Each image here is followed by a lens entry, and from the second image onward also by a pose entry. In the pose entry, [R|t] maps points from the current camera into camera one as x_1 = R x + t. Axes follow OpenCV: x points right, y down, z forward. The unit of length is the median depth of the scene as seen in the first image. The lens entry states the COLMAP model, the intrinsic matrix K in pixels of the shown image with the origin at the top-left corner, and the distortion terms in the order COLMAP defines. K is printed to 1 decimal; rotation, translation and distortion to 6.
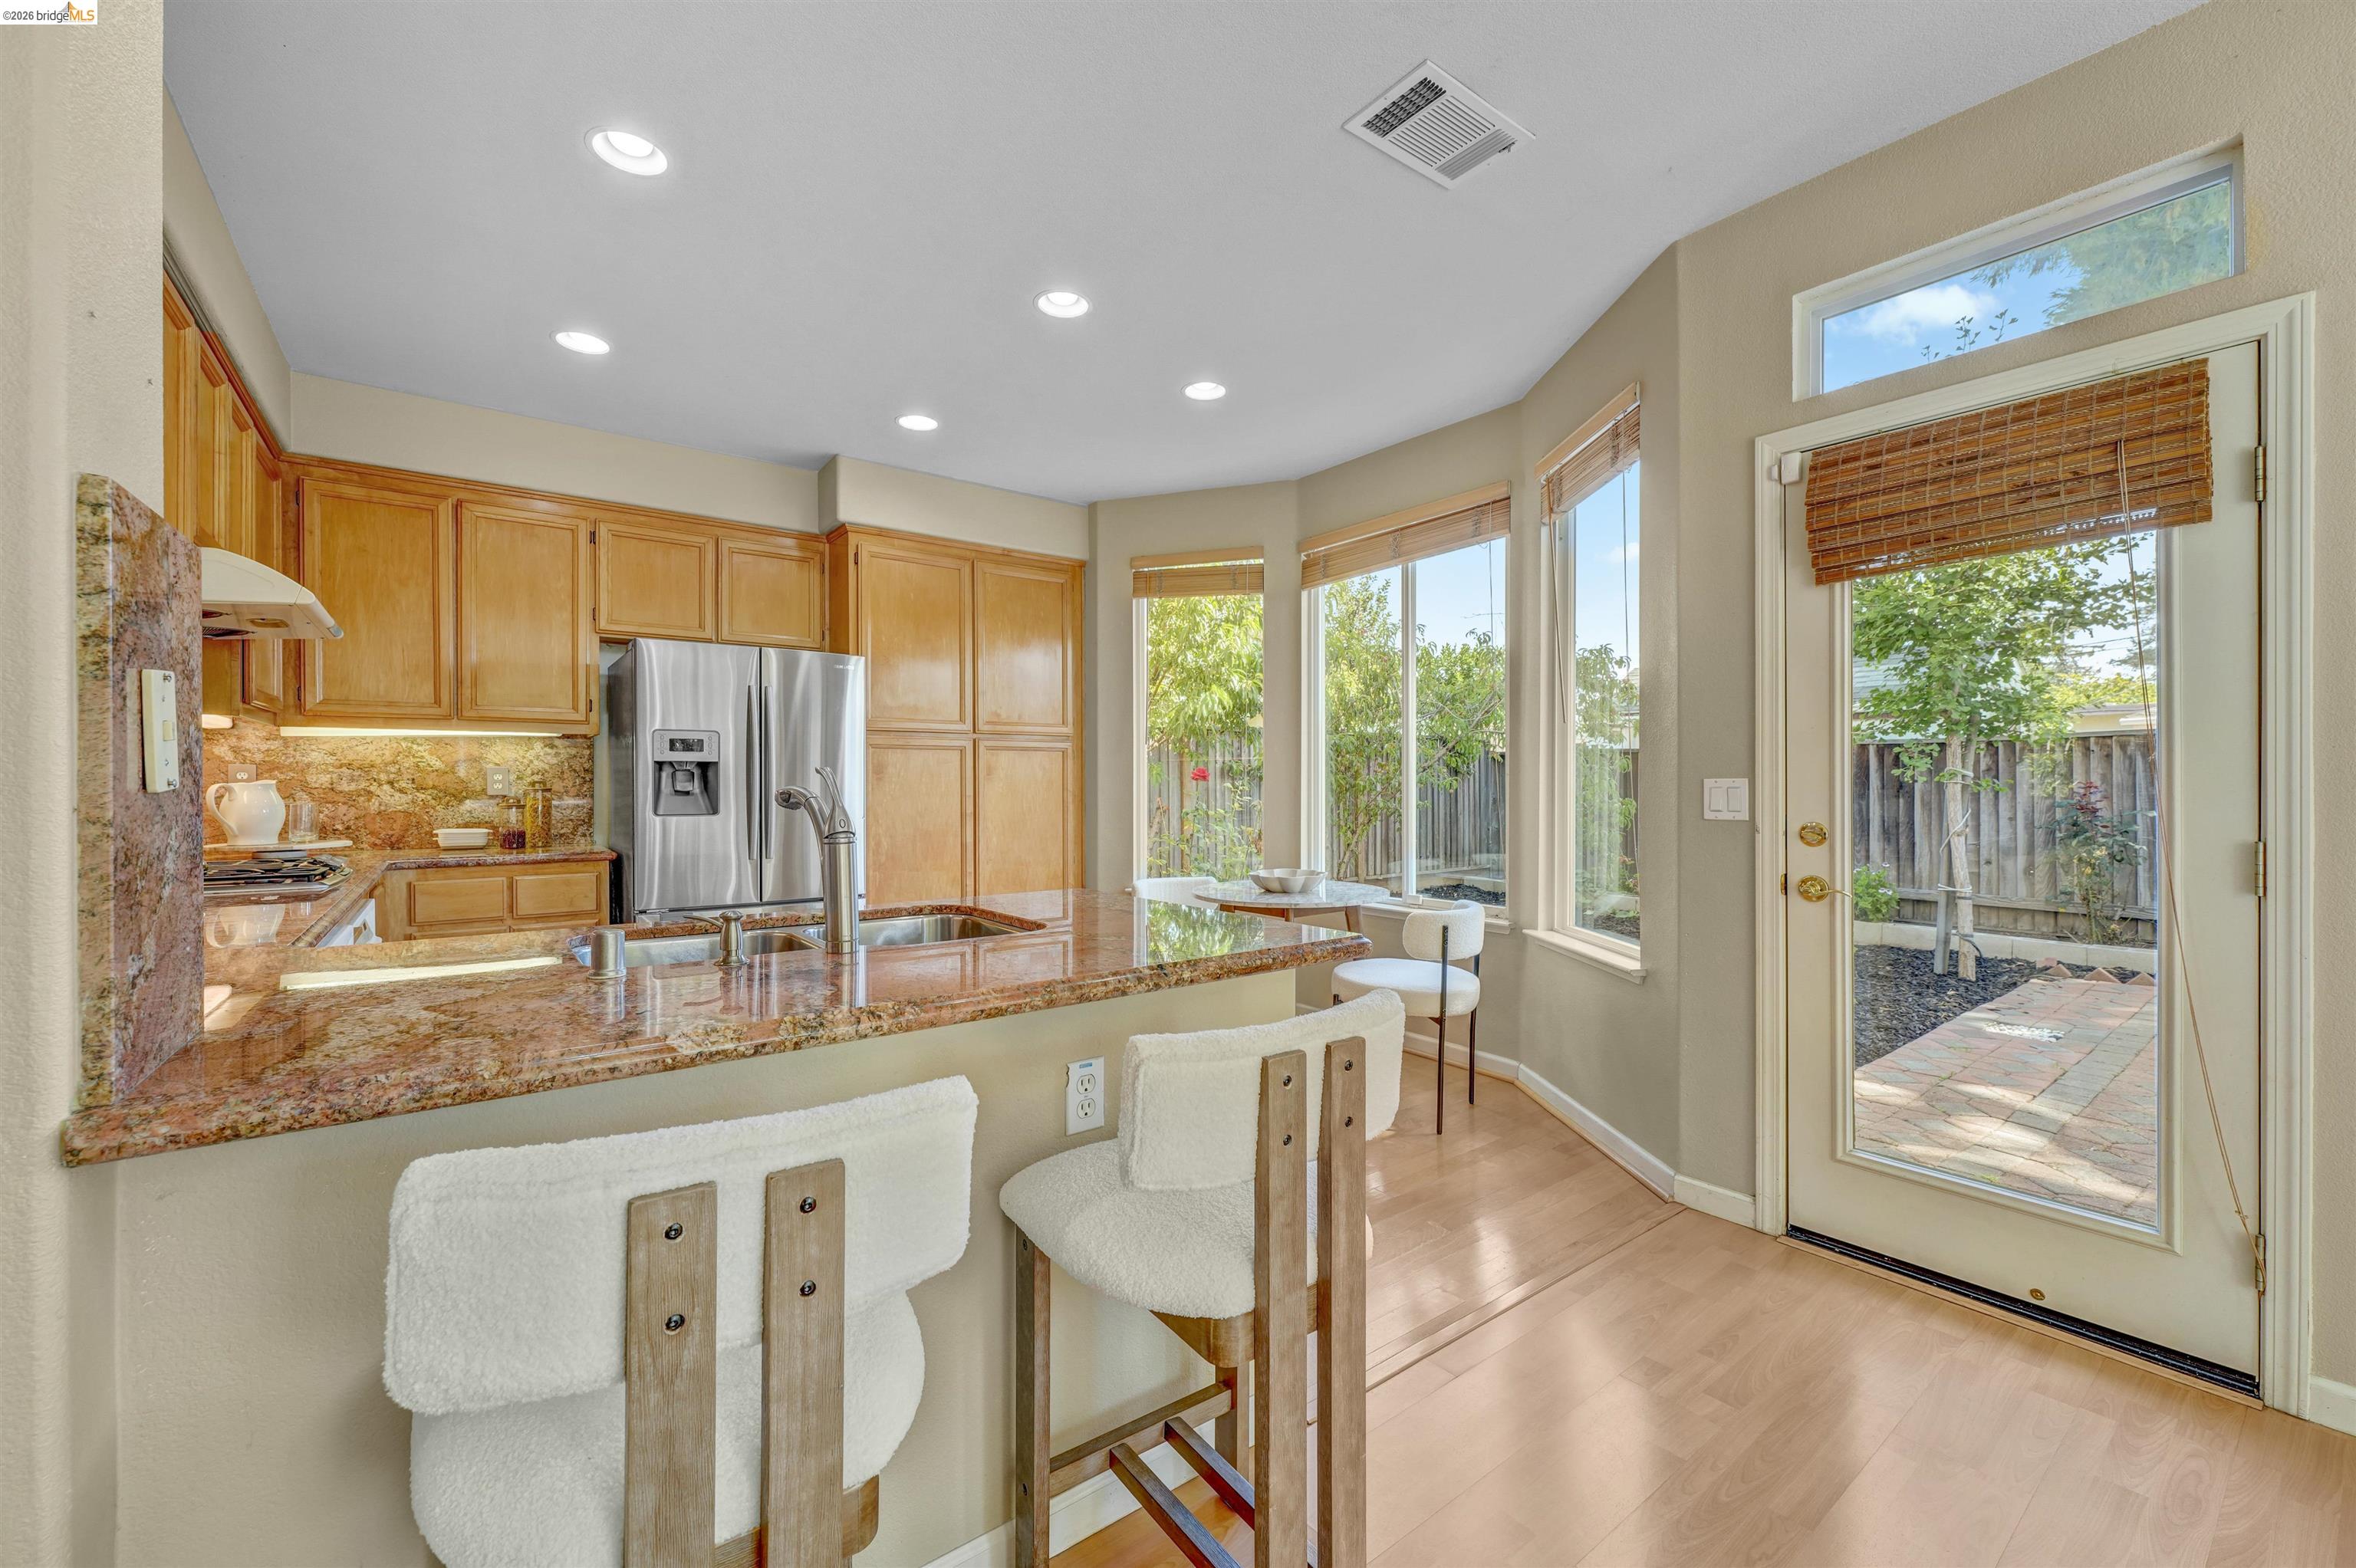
lens RADIAL K [[953.3, 0, 1182.1], [0, 953.3, 782.2], [0, 0, 1]] dist [-0.000712, -0.000096]
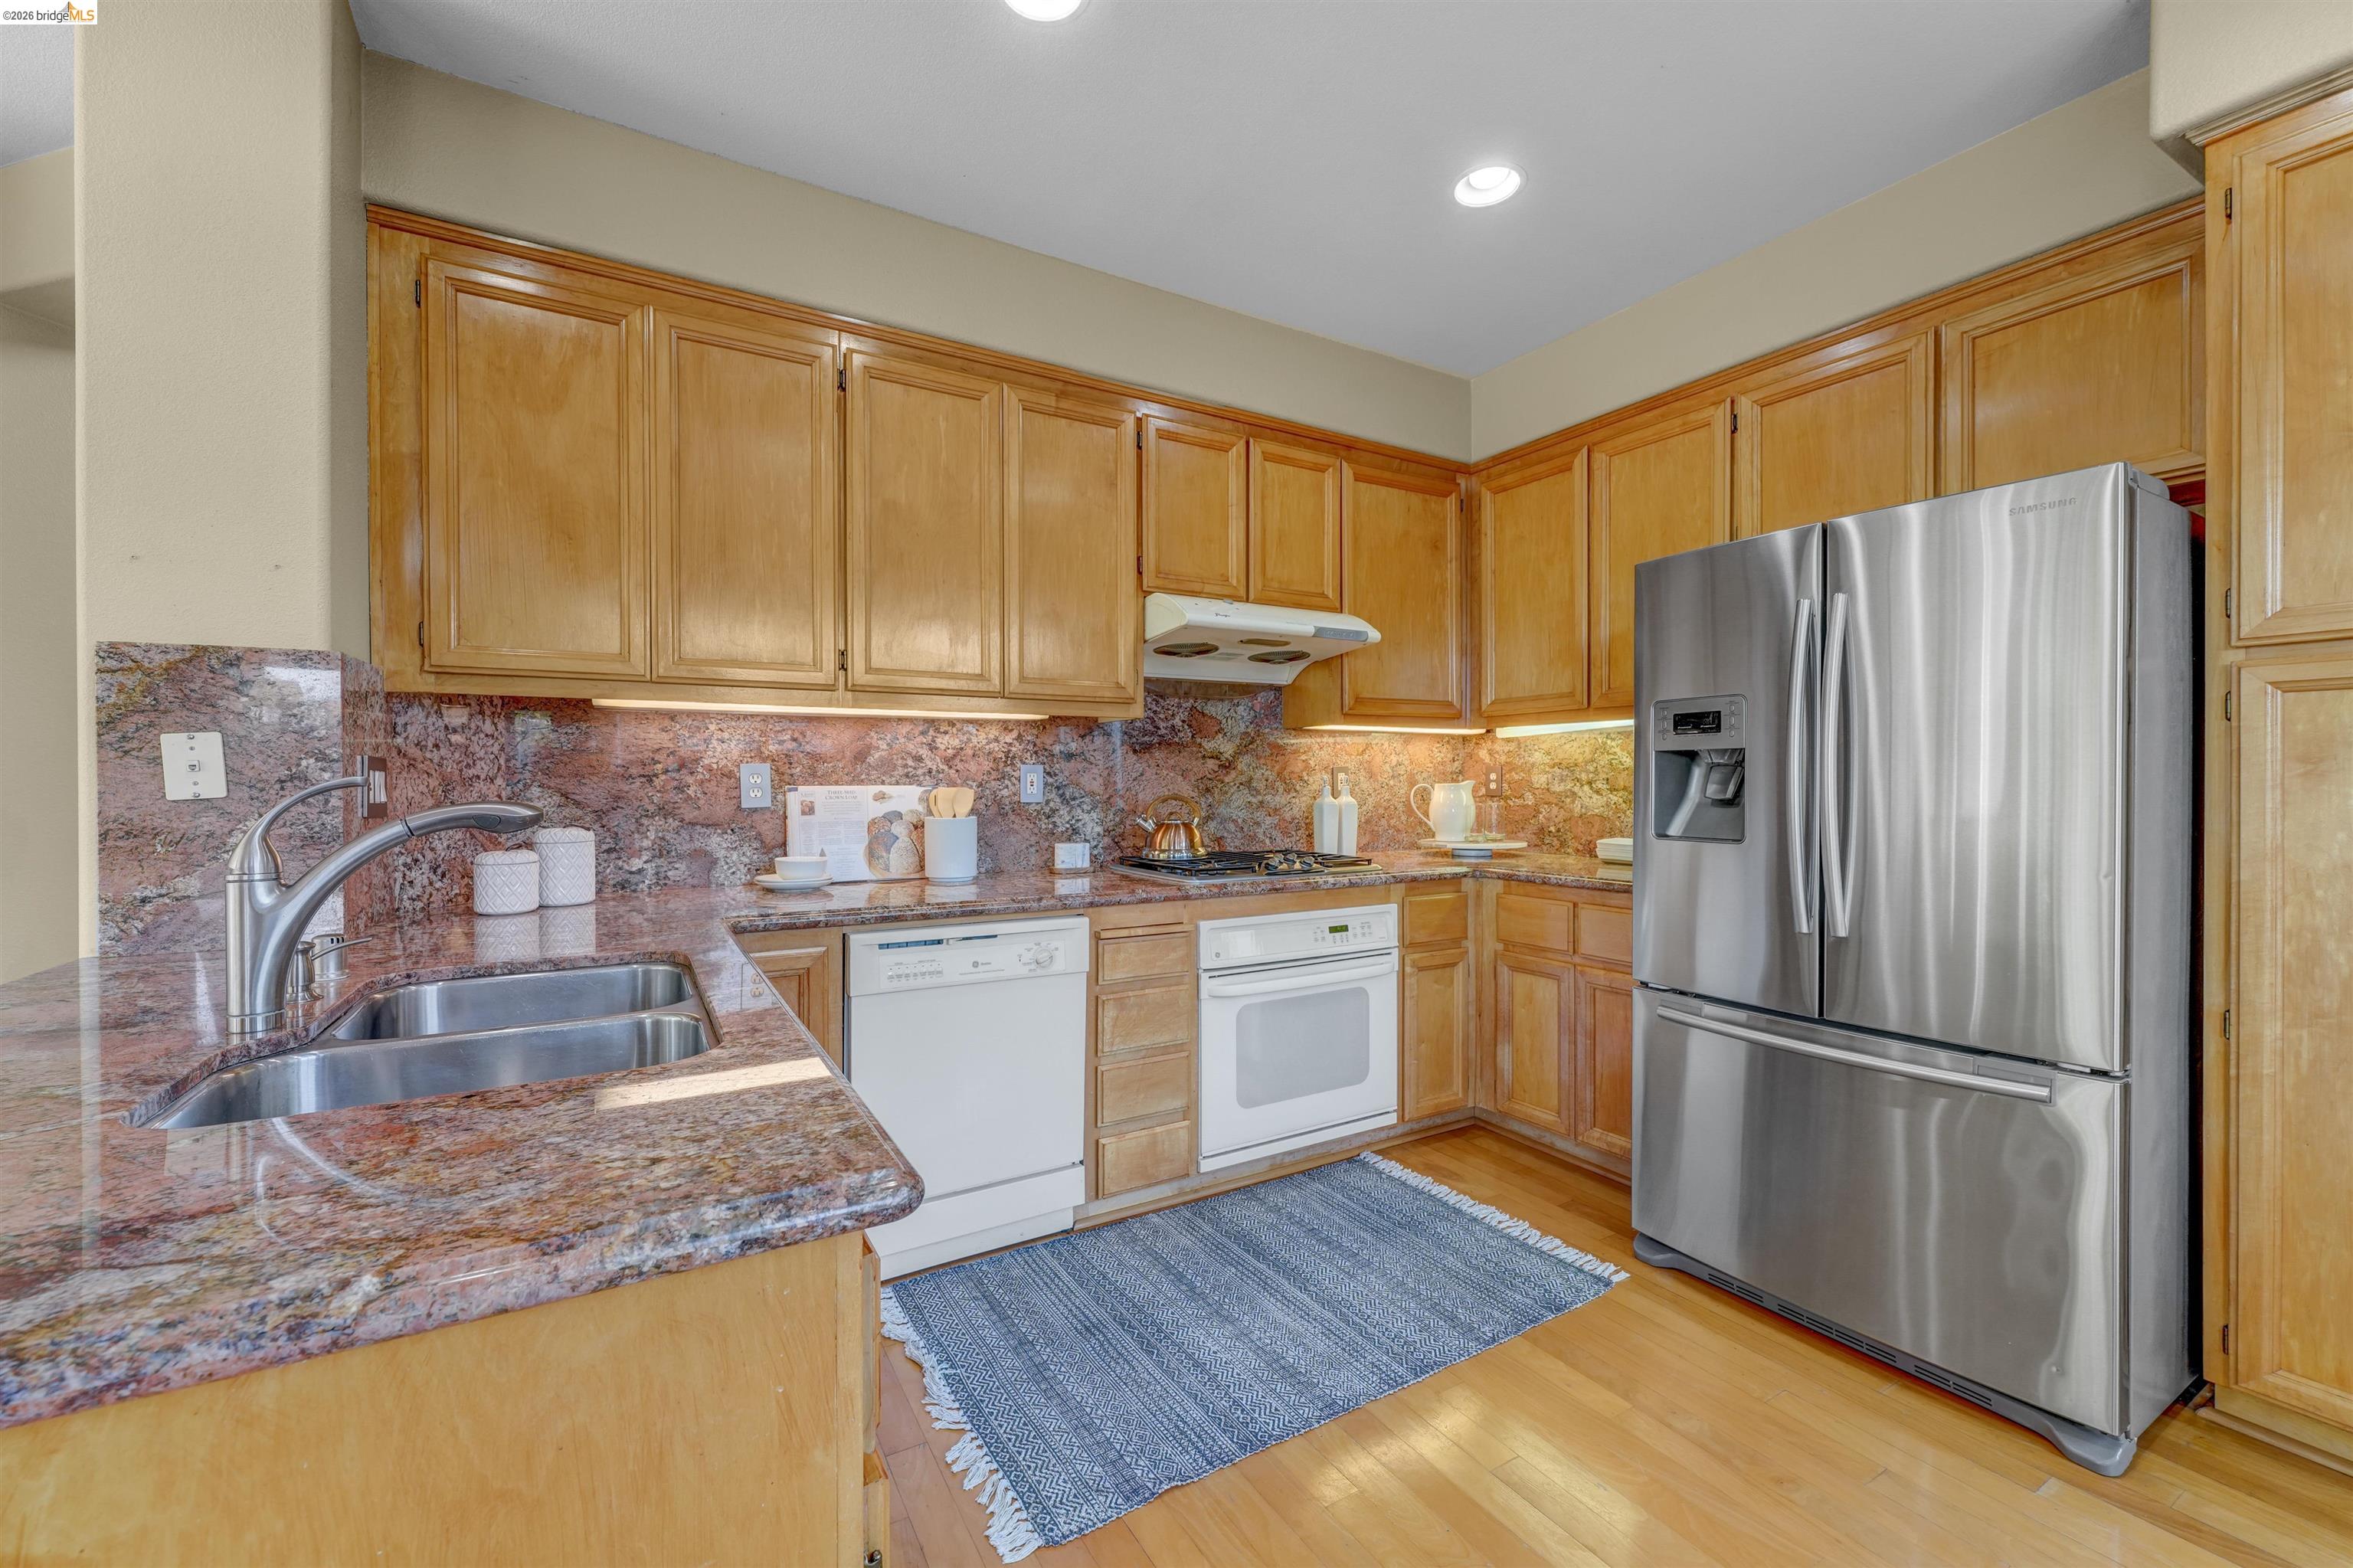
lens RADIAL K [[952.2, 0, 1180.1], [0, 952.2, 784.7], [0, 0, 1]] dist [-0.000712, -0.000096]
pose [[-0.100853, 0.005487, -0.994886, 0.108673], [0.000700, 0.999985, 0.005444, -0.003095], [0.994901, -0.000147, -0.100855, 0.712401]]
